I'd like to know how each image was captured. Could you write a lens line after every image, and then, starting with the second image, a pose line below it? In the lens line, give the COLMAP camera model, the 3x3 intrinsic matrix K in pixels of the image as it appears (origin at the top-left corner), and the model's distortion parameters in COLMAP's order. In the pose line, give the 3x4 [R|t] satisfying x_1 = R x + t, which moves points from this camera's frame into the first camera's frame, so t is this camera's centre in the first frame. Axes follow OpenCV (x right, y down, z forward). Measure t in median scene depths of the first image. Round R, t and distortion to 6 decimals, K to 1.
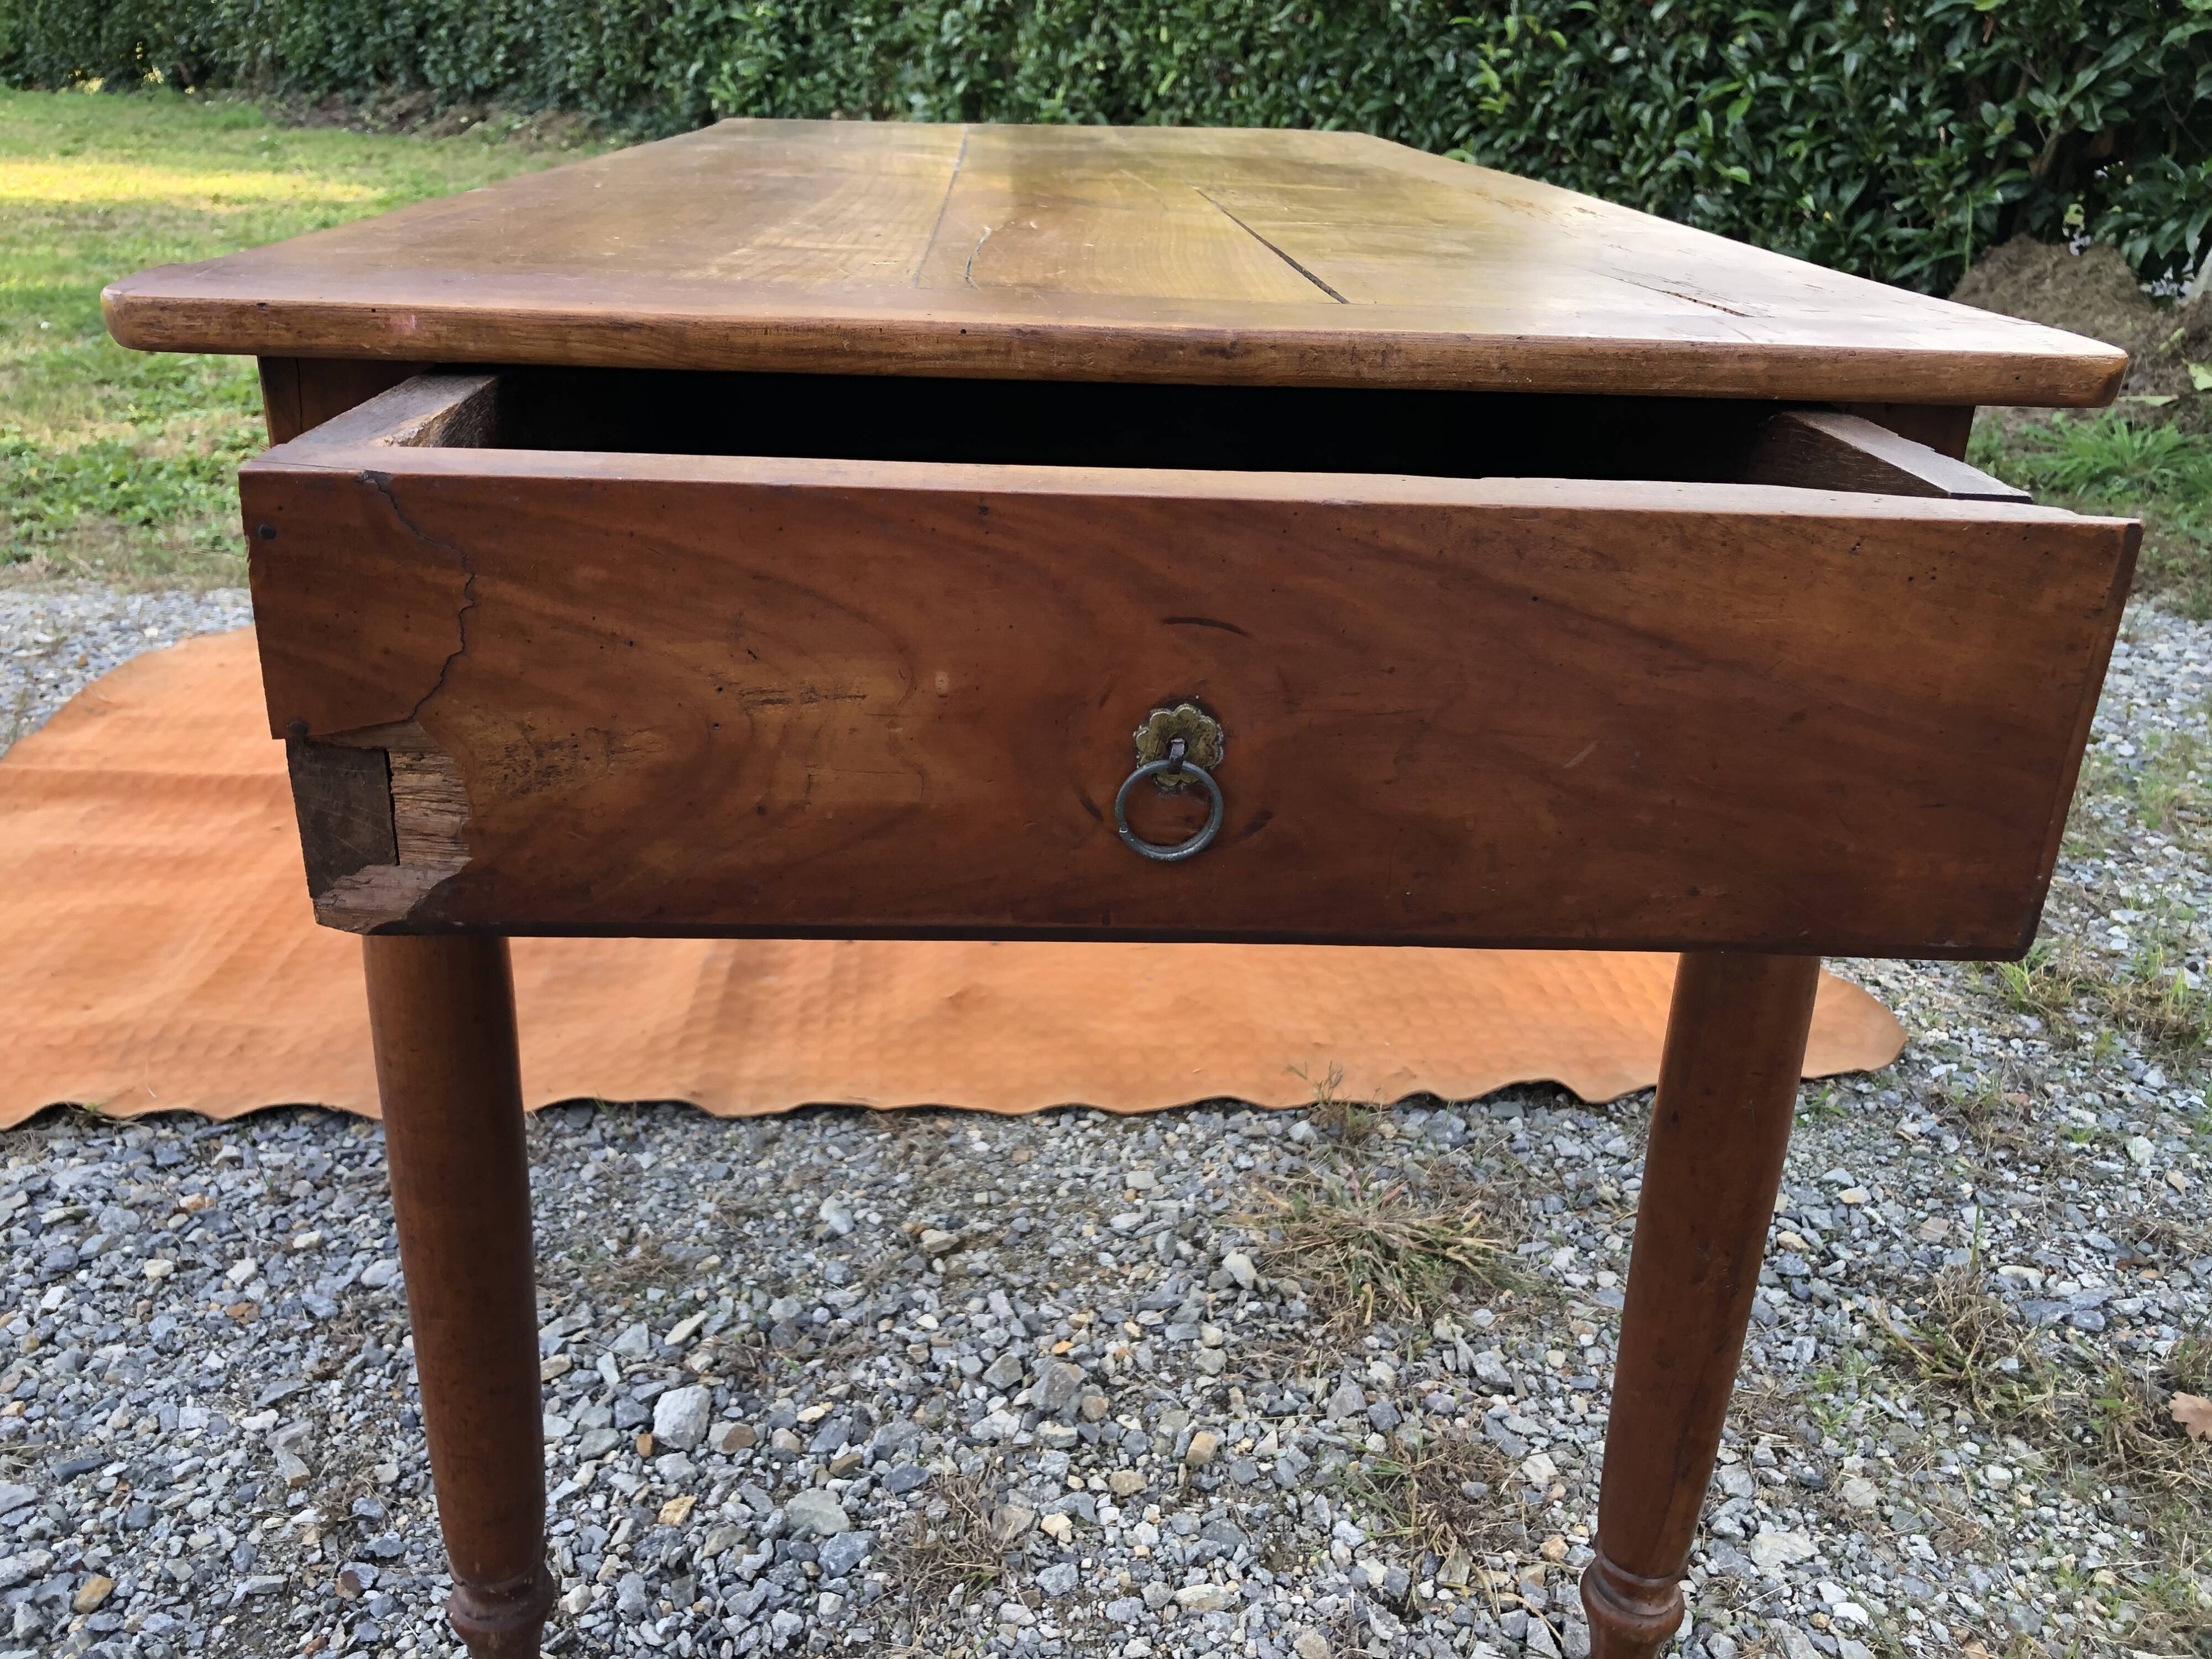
lens RADIAL K [[1768.1, 0, 1063.9], [0, 1768.1, 783.8], [0, 0, 1]] dist [0.000627, 0.027117]
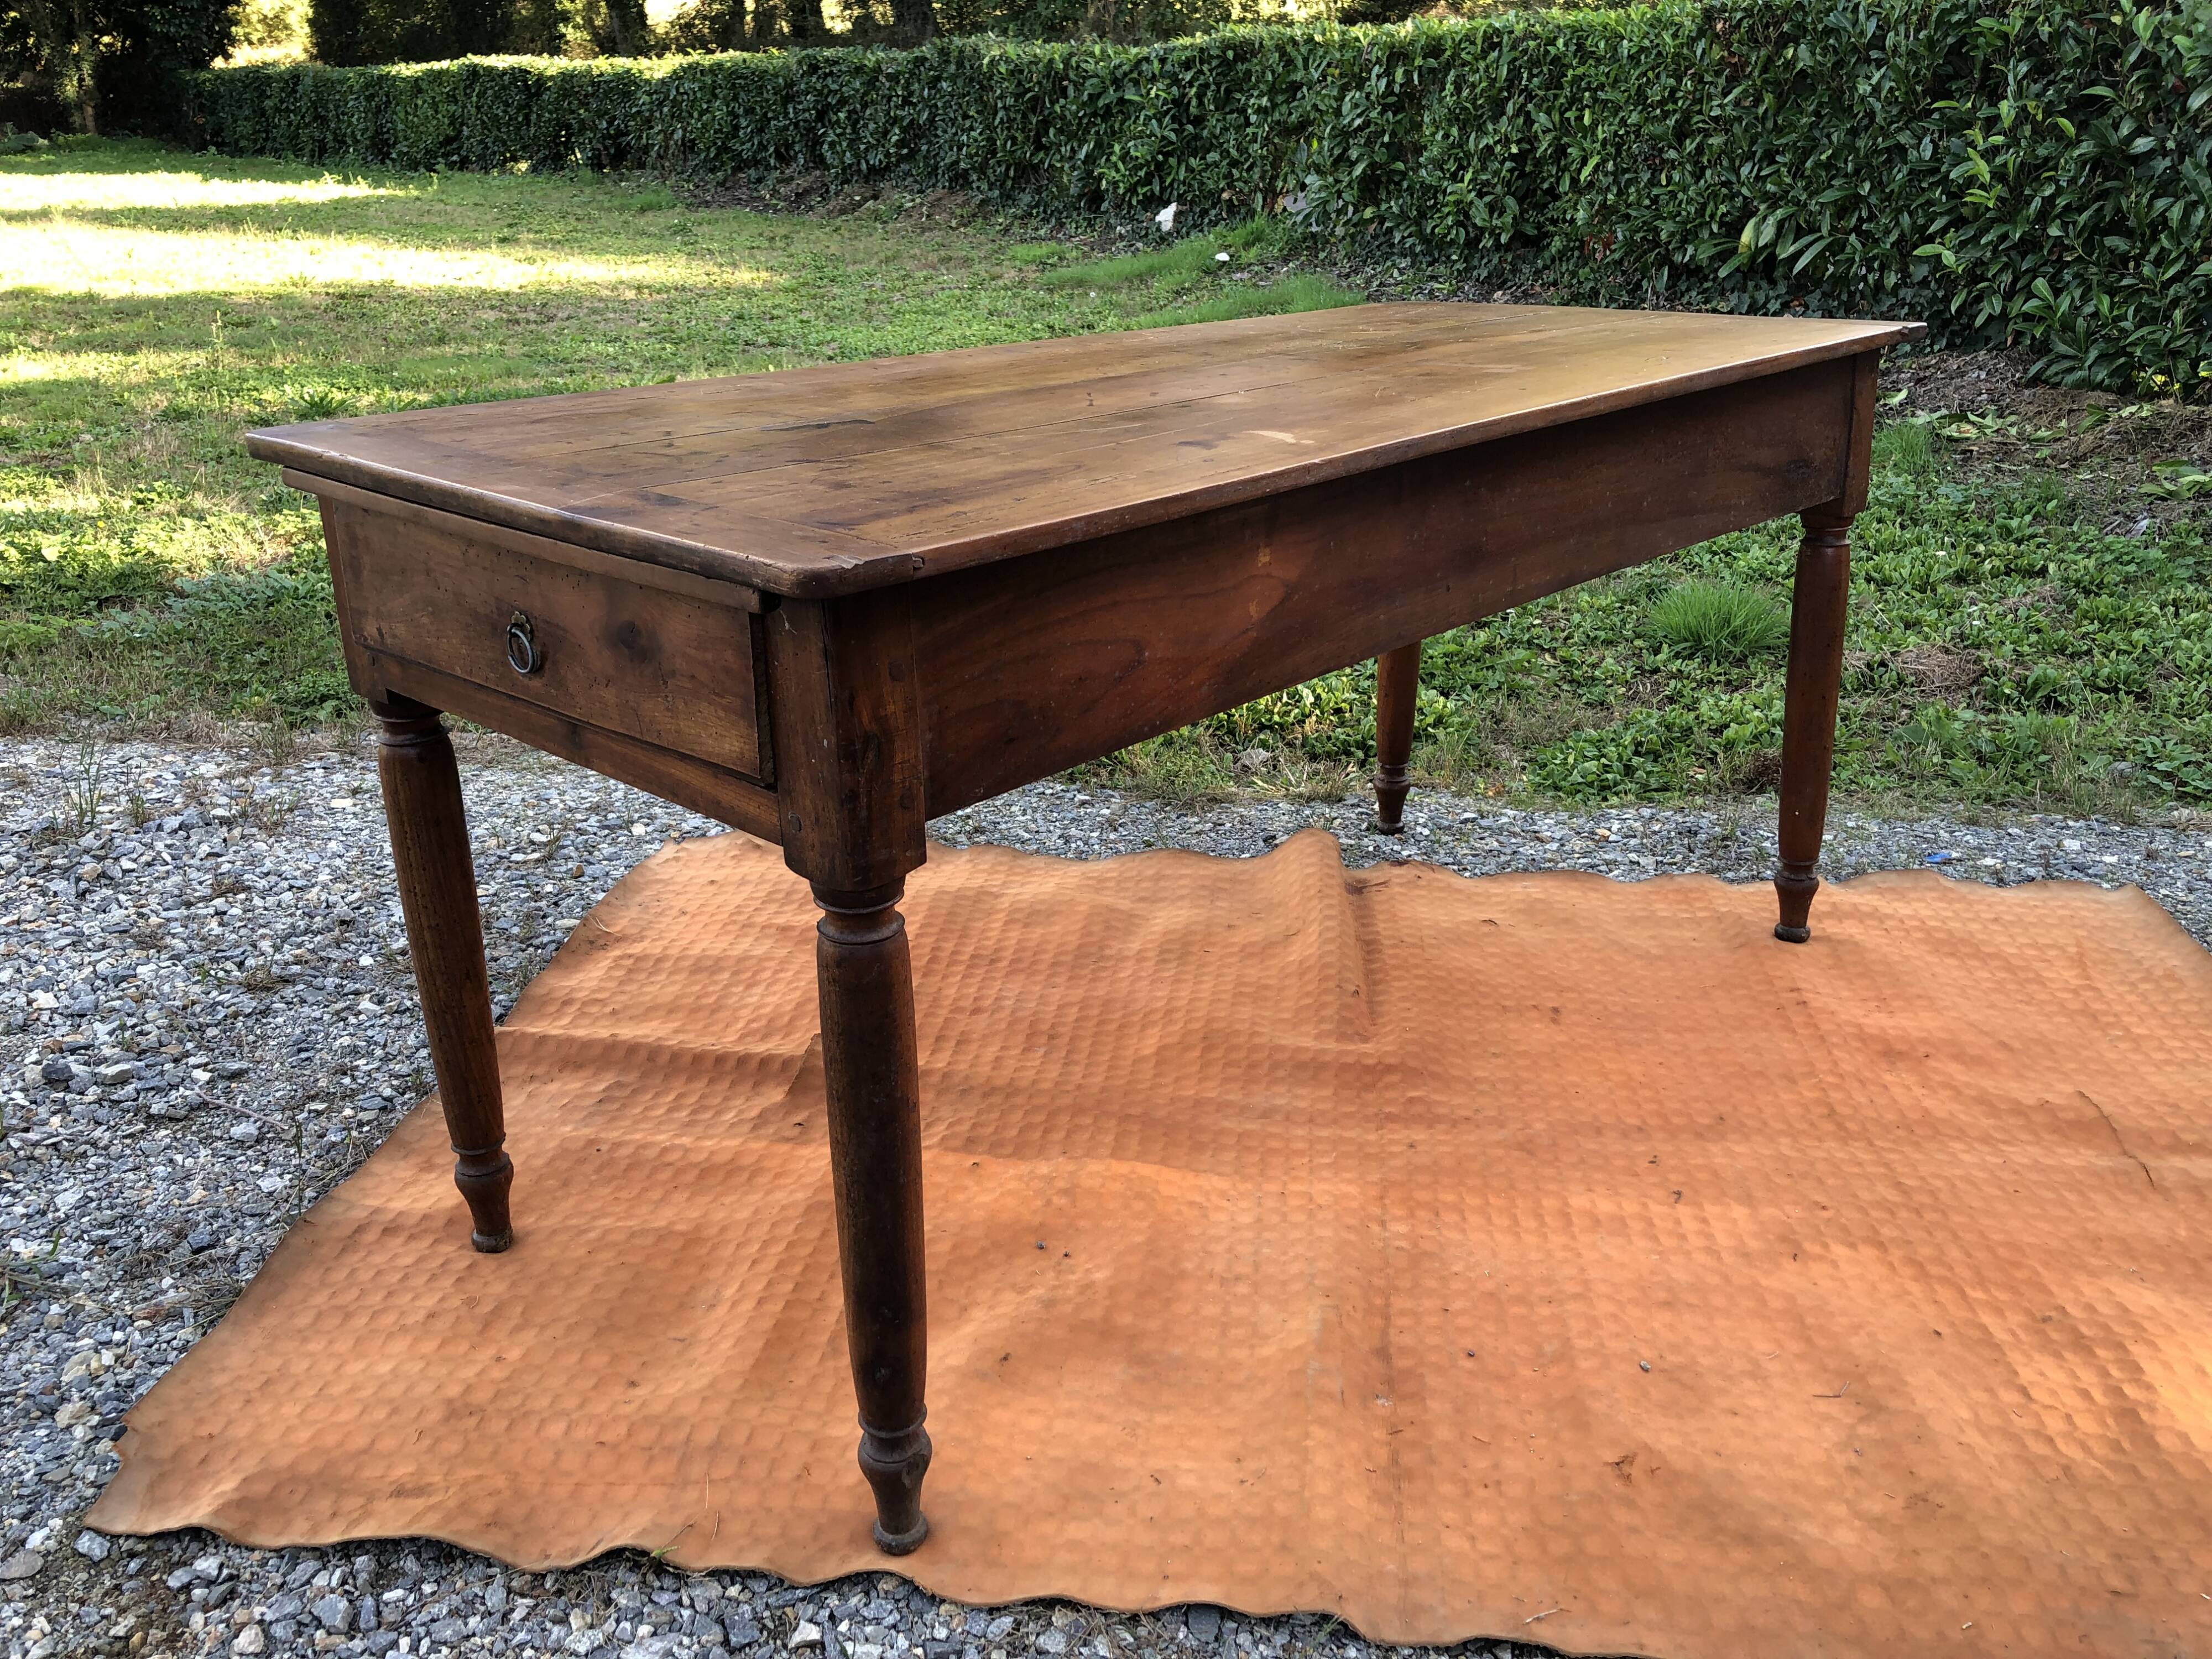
lens RADIAL K [[1762.8, 0, 1113.6], [0, 1762.8, 804.5], [0, 0, 1]] dist [-0.016088, 0.061338]
pose [[0.986818, 0.039753, -0.156876, -0.035883], [-0.042228, 0.999030, -0.012471, -0.033051], [0.156228, 0.018931, 0.987540, 0.029416]]
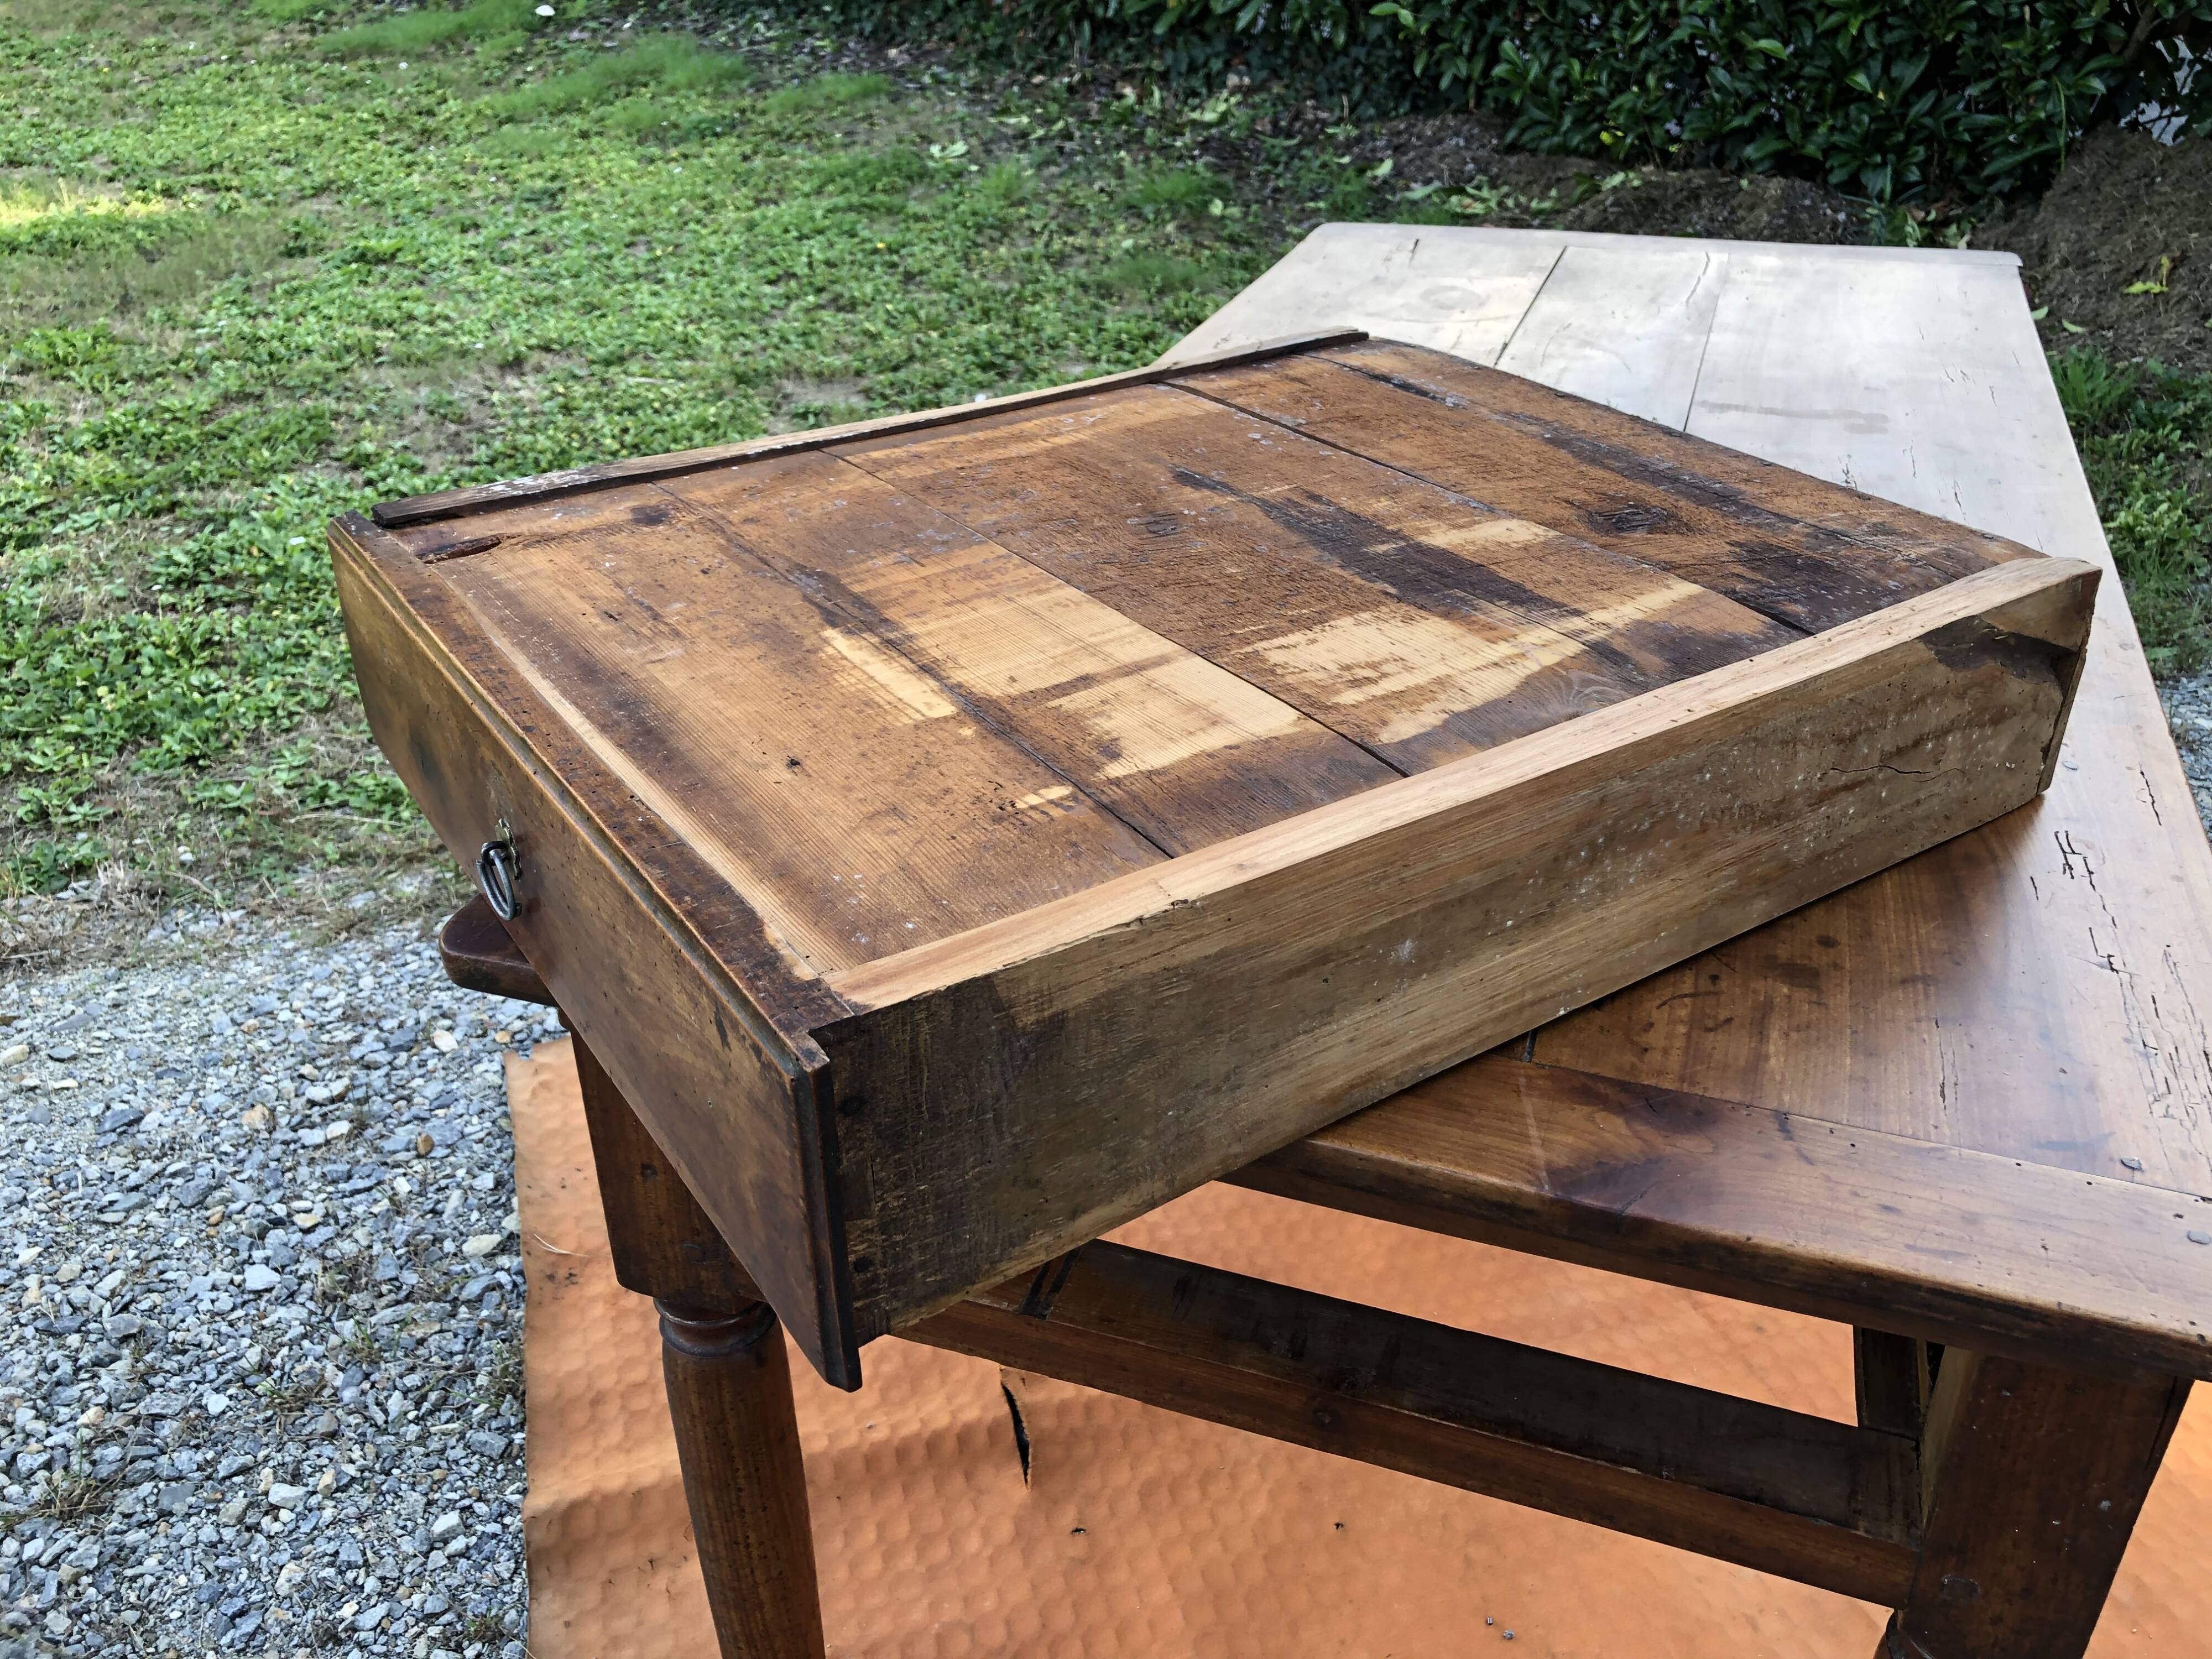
lens RADIAL K [[1782.3, 0, 1109.2], [0, 1782.3, 795.0], [0, 0, 1]] dist [0.007339, 0.012440]
pose [[0.970816, -0.132387, 0.199977, -0.129911], [0.106619, 0.985150, 0.134582, -0.084158], [-0.214824, -0.109333, 0.970514, 0.087323]]
